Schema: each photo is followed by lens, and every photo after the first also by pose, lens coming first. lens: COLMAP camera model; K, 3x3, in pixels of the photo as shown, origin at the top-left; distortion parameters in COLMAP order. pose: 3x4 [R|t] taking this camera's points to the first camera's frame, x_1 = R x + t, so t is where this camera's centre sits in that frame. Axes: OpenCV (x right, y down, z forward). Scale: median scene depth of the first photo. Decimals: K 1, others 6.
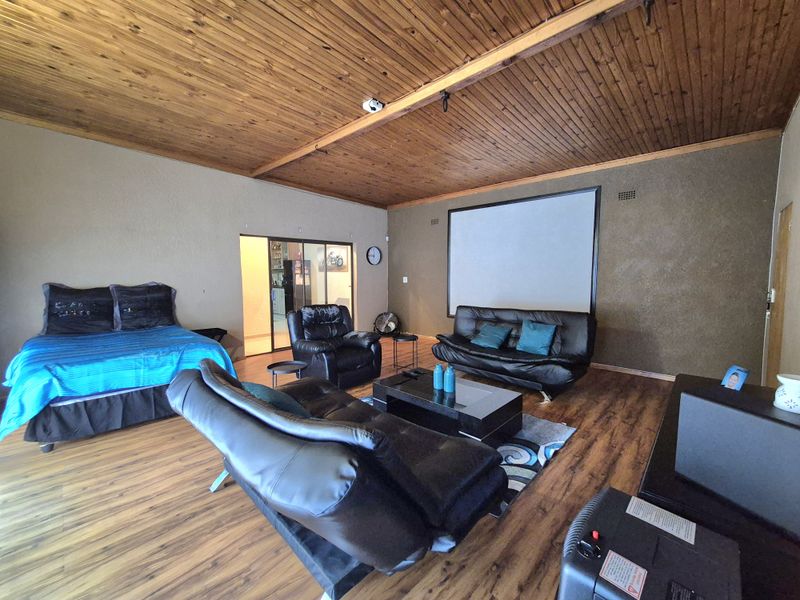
lens RADIAL K [[323.9, 0, 404.2], [0, 323.9, 297.1], [0, 0, 1]] dist [0.000766, -0.000399]
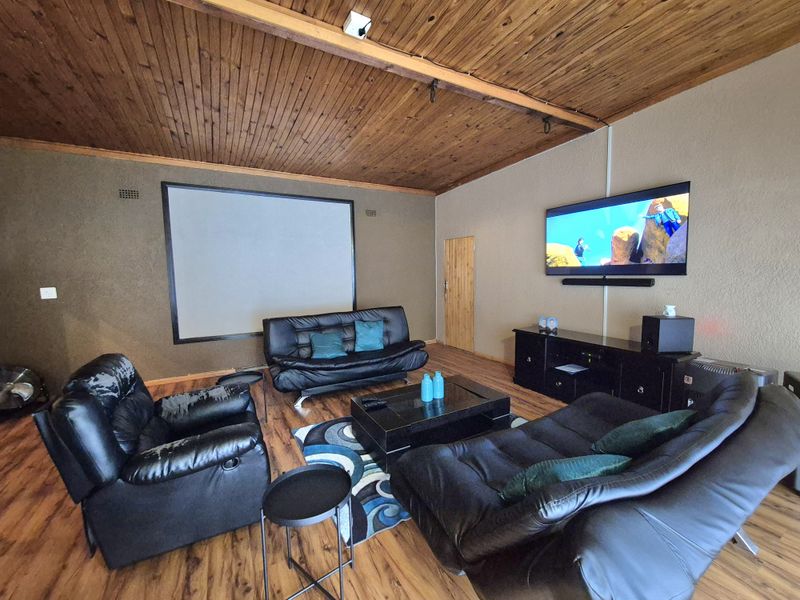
lens RADIAL K [[323.9, 0, 403.8], [0, 323.9, 304.5], [0, 0, 1]] dist [0.000766, -0.000399]
pose [[0.306804, -0.100129, 0.946491, -0.476836], [0.085344, 0.993339, 0.077421, -0.041923], [-0.947939, 0.057024, 0.313305, 0.463098]]
